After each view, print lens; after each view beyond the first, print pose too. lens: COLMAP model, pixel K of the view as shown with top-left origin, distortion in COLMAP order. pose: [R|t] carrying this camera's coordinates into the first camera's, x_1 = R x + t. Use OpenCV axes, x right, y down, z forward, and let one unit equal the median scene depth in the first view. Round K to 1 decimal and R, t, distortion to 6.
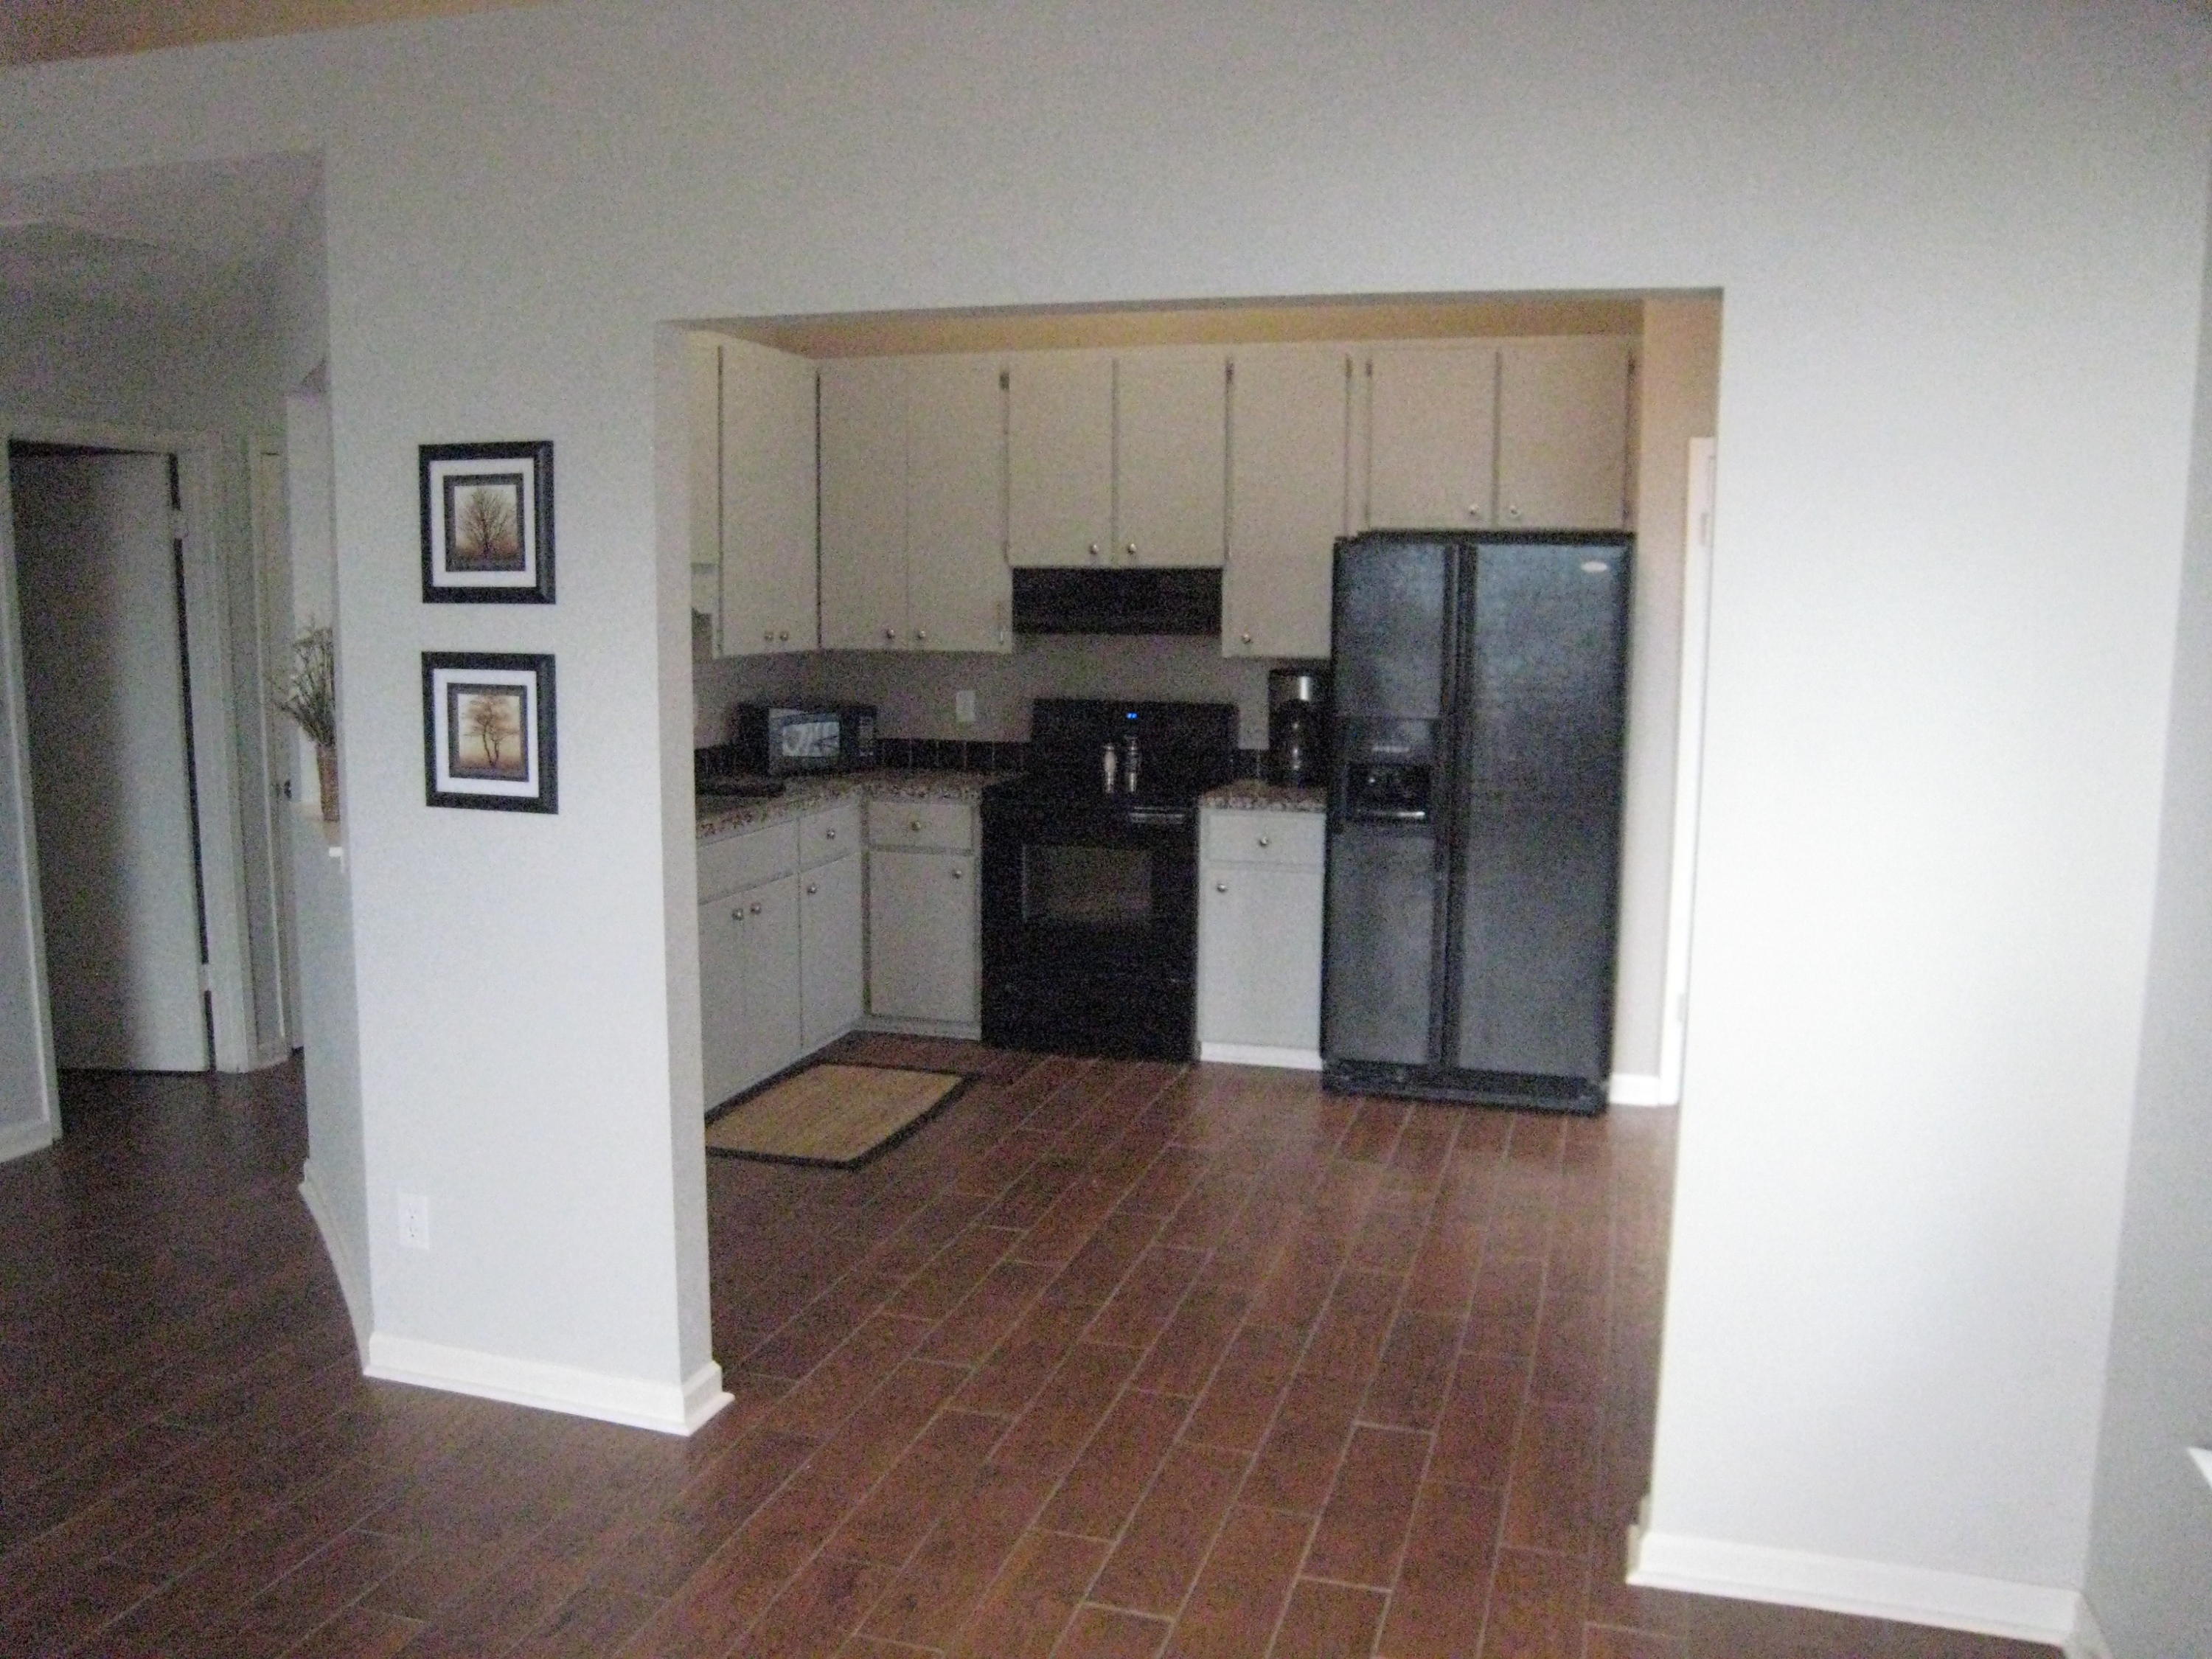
lens RADIAL K [[1839.4, 0, 1106.0], [0, 1839.4, 829.5], [0, 0, 1]] dist [-0.150510, 0.111969]
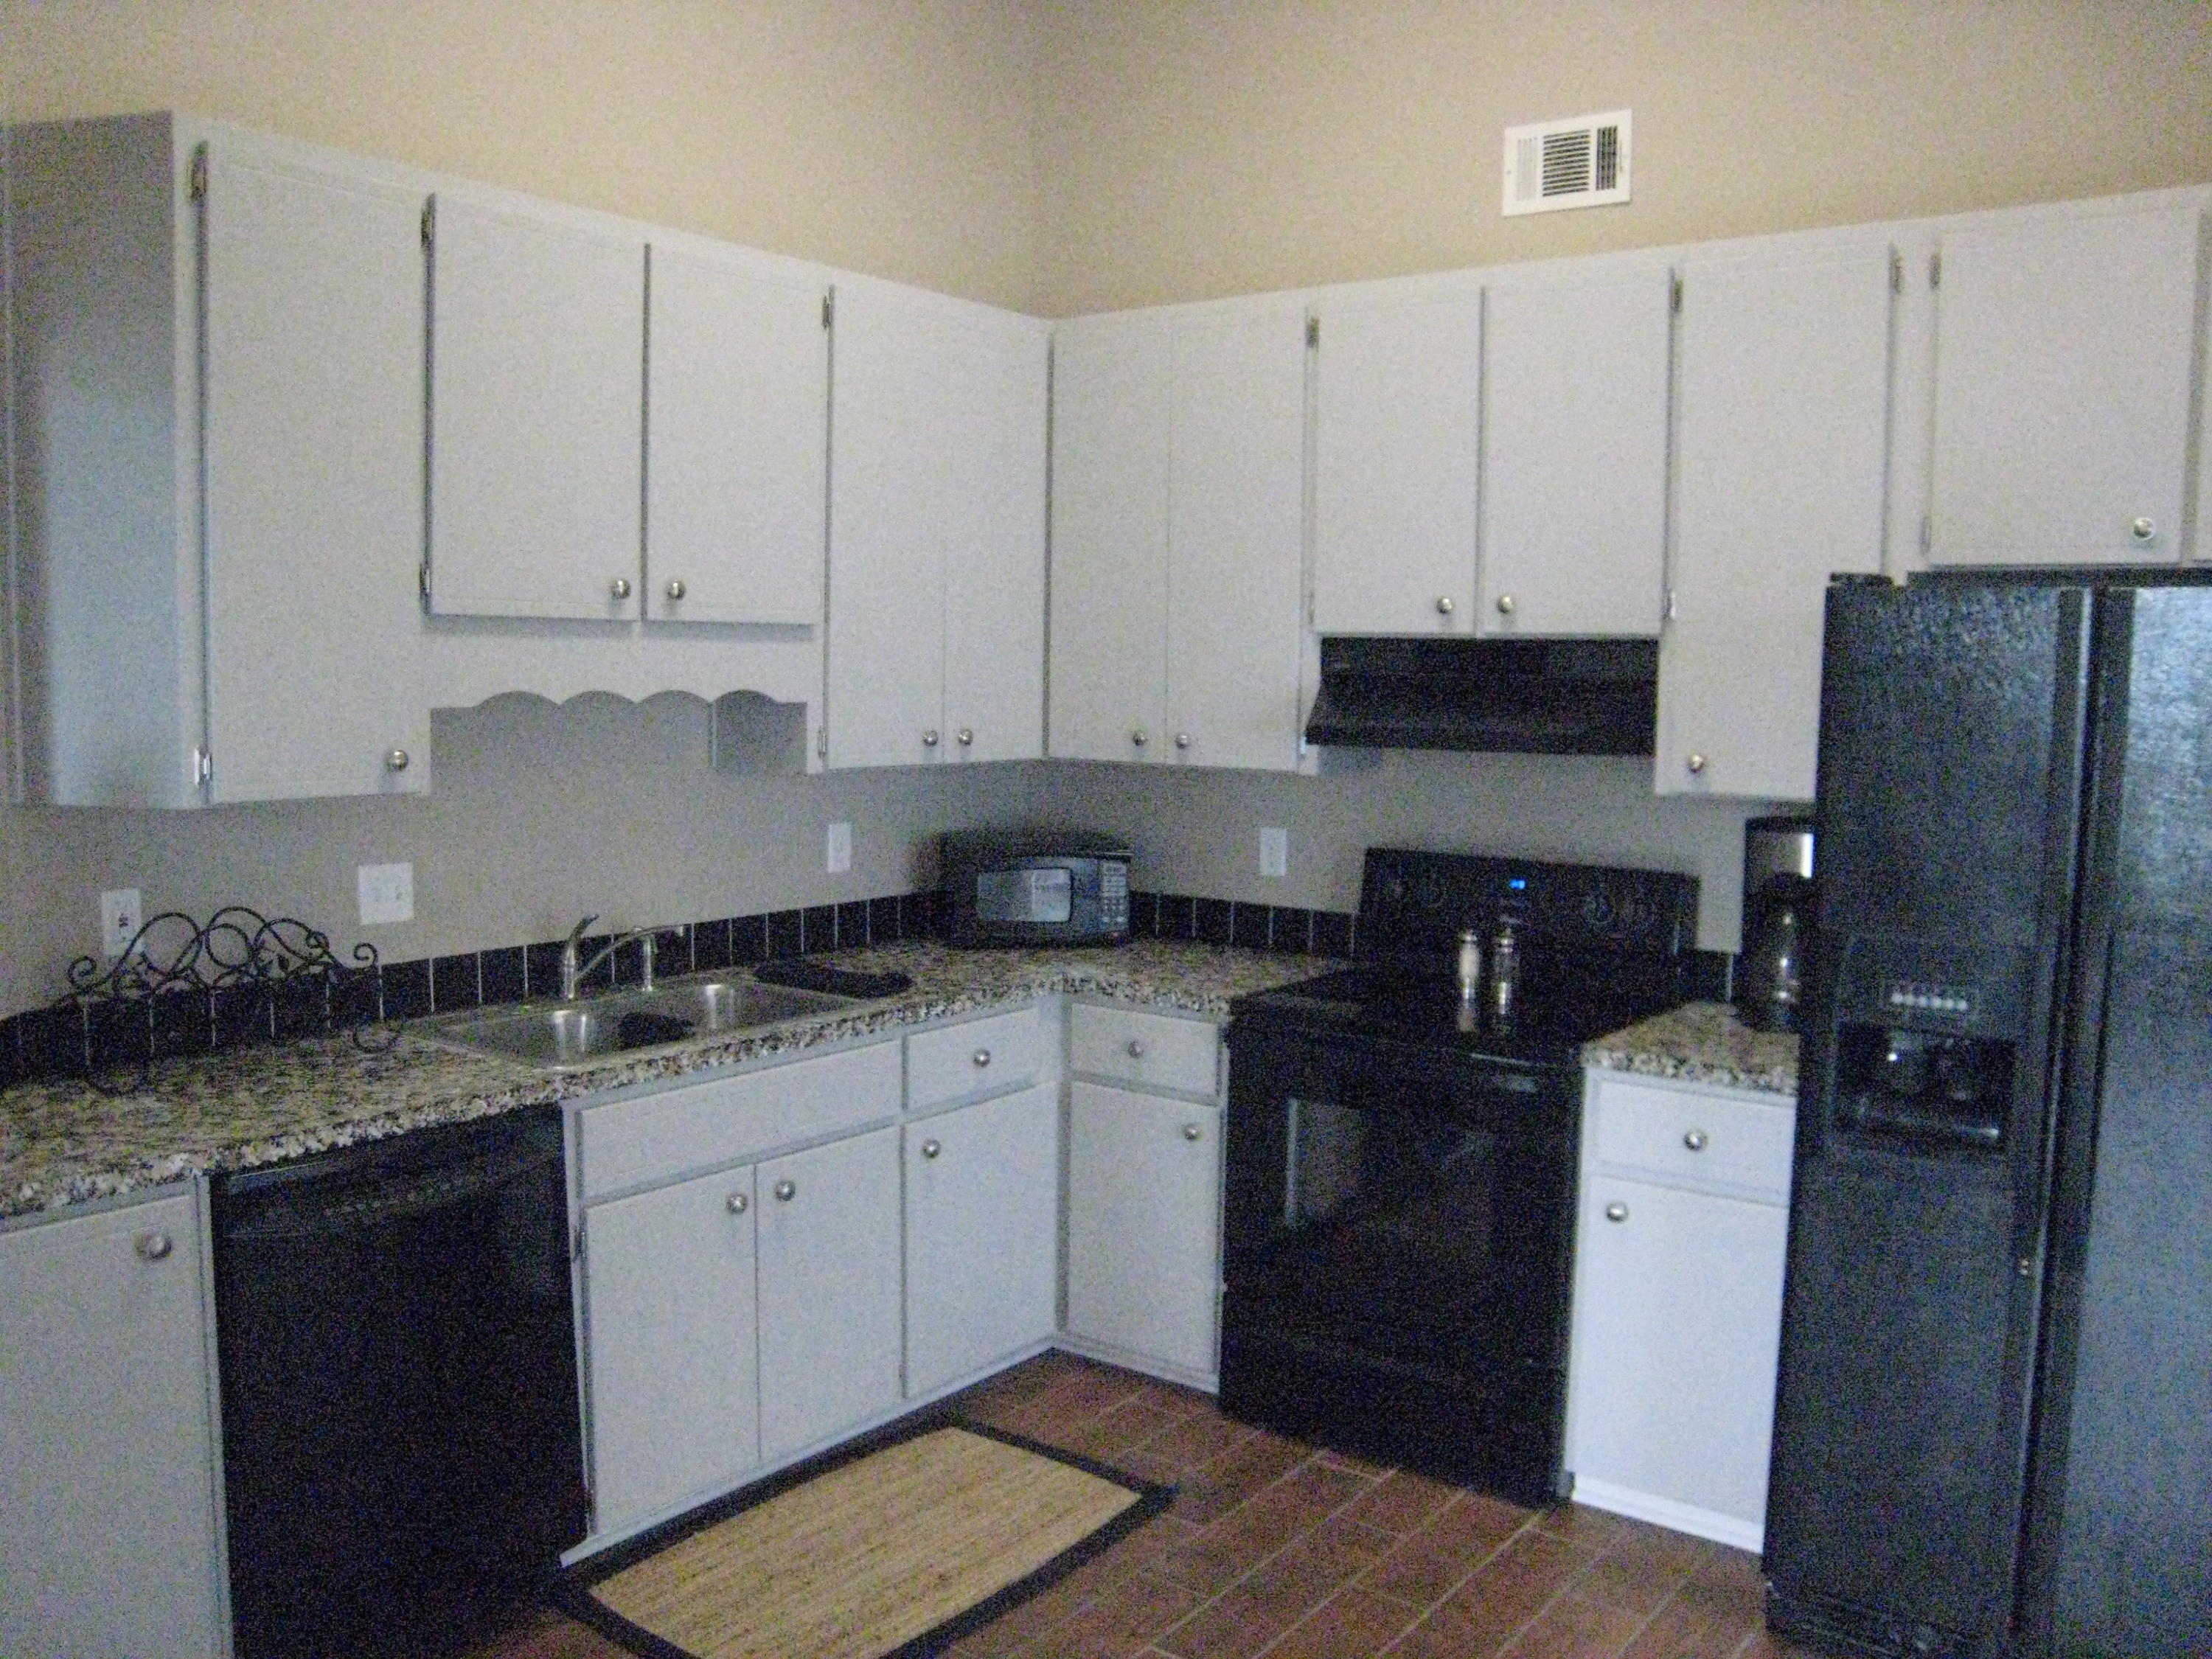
lens RADIAL K [[1899.7, 0, 1106.0], [0, 1899.7, 829.5], [0, 0, 1]] dist [-0.059107, 0.000472]
pose [[0.943254, 0.038556, -0.329828, 0.102300], [-0.054141, 0.997803, -0.038193, -0.054259], [0.327630, 0.053883, 0.943268, 0.411237]]
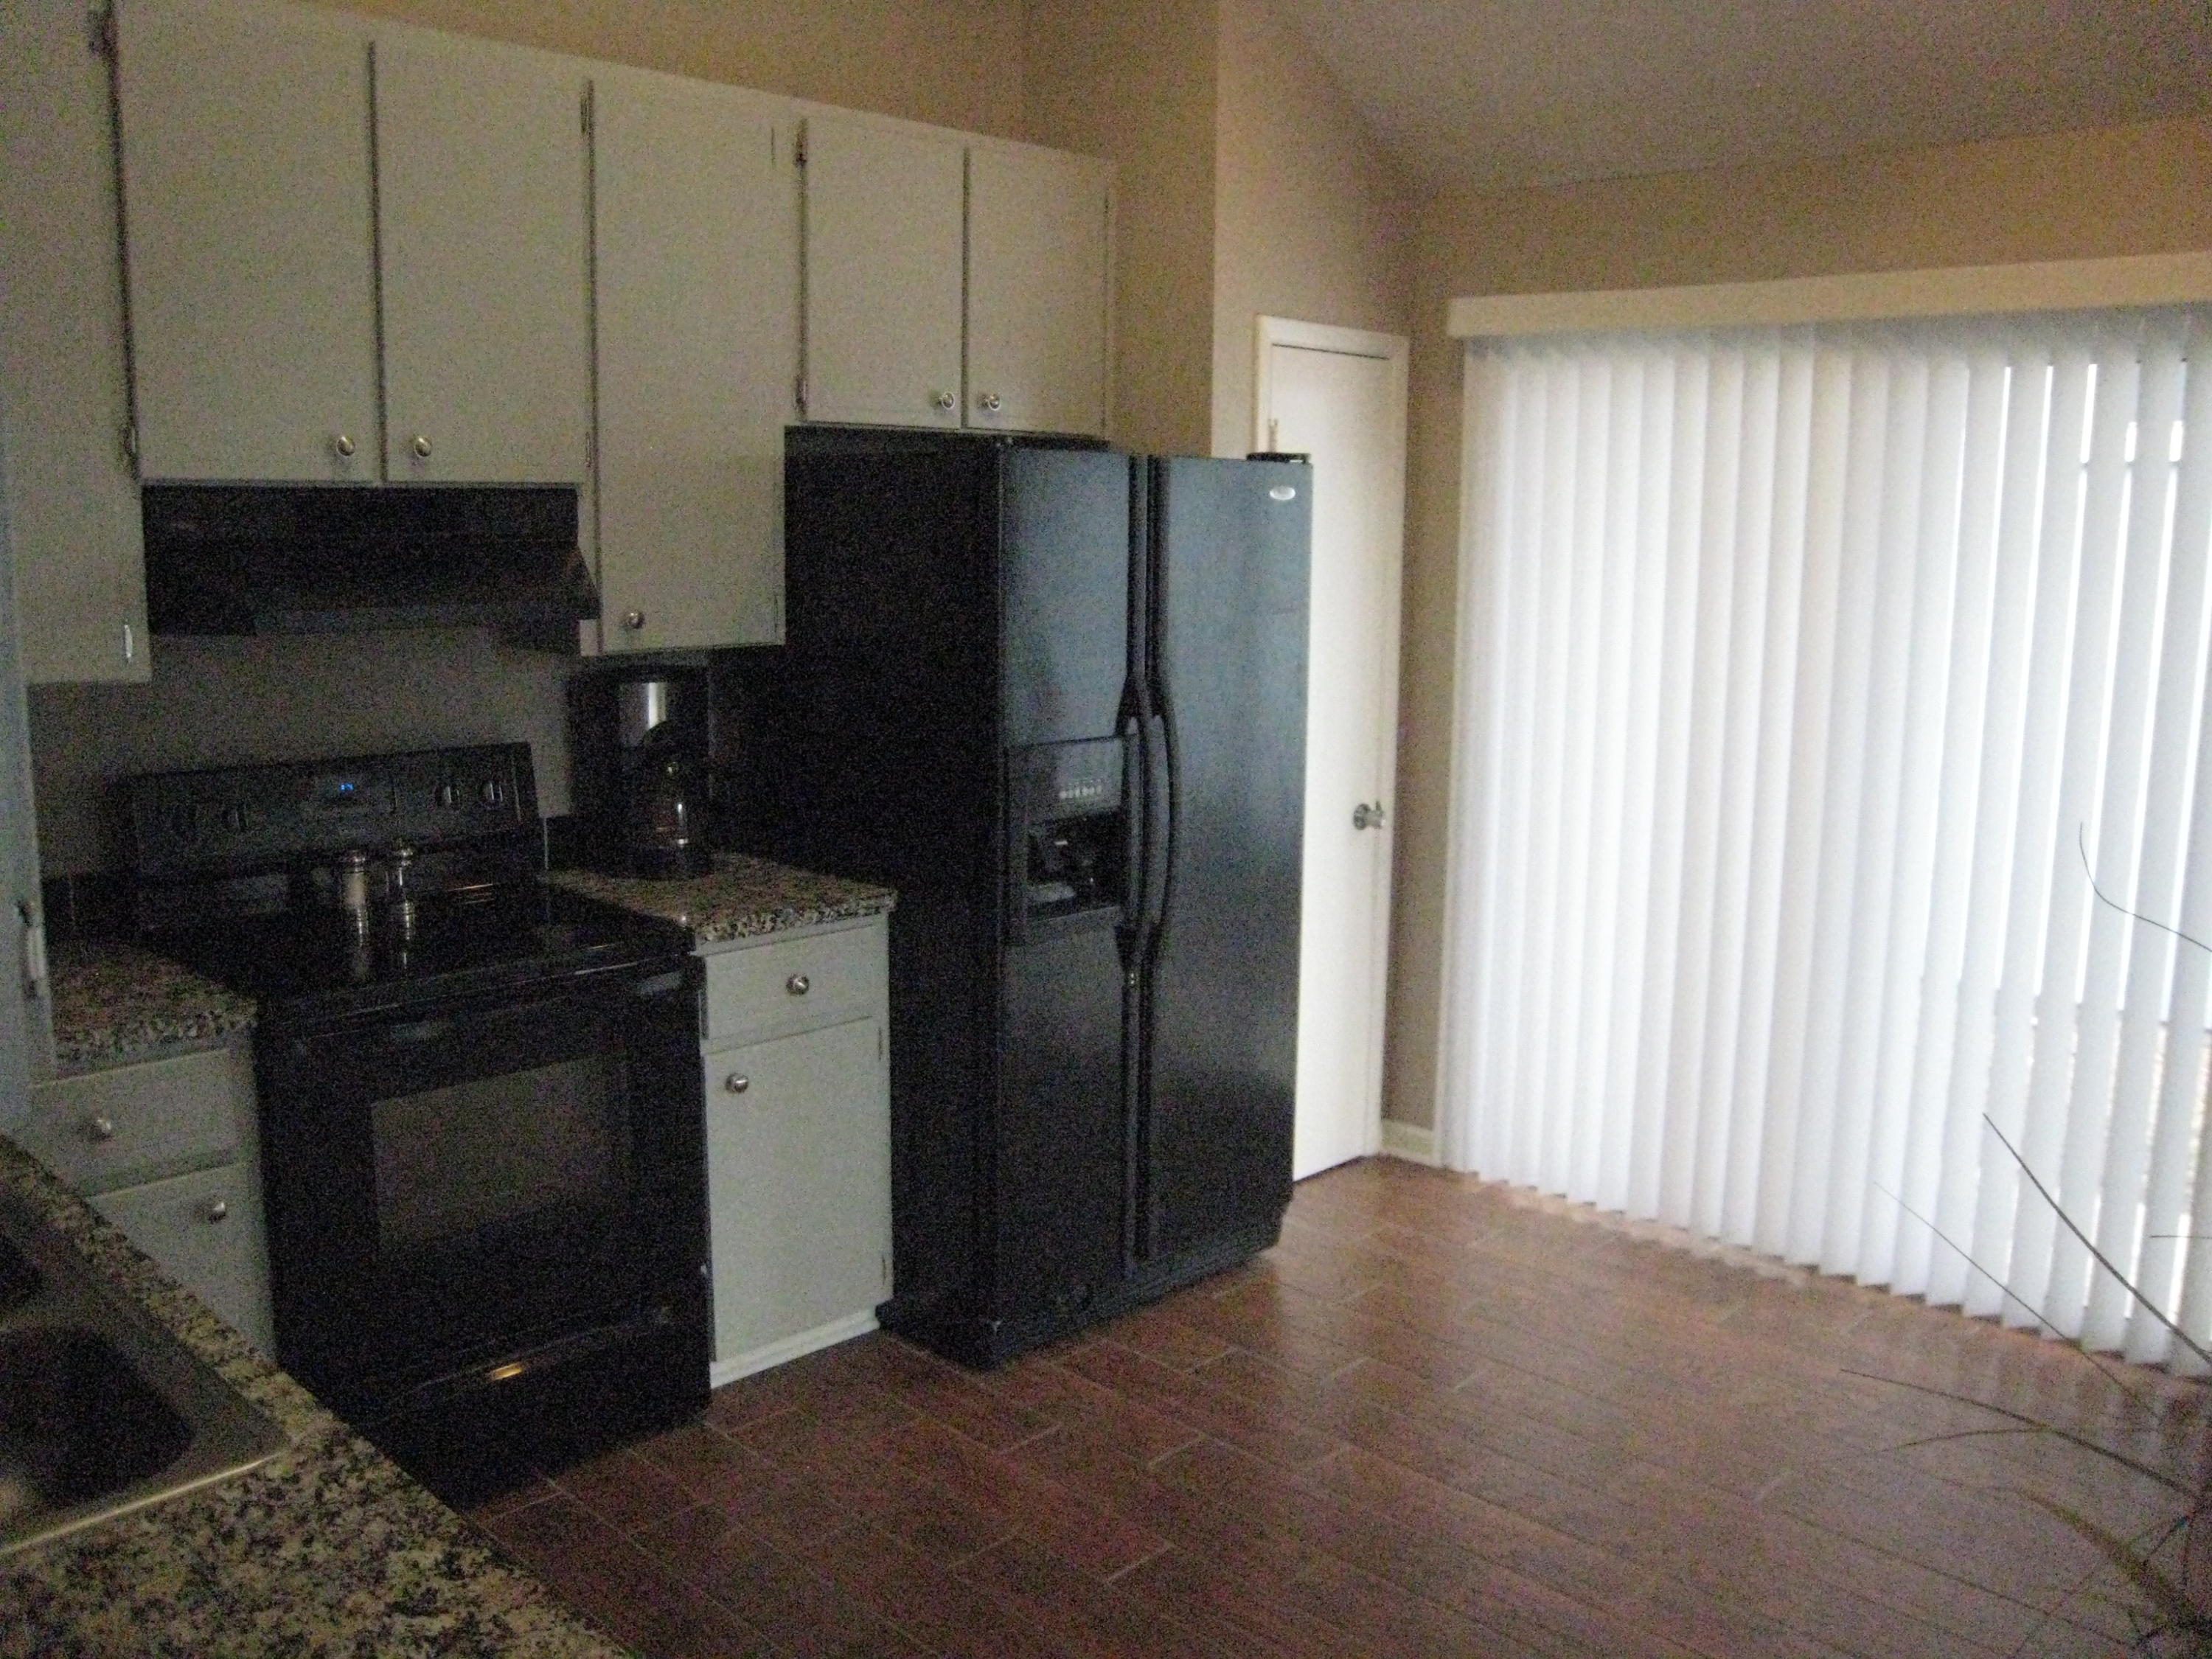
lens RADIAL K [[1839.4, 0, 1106.0], [0, 1839.4, 829.5], [0, 0, 1]] dist [-0.150510, 0.111969]
pose [[0.431987, -0.143889, 0.890327, -0.366792], [0.110935, 0.988172, 0.105877, -0.088428], [-0.895031, 0.053031, 0.442840, 0.671697]]
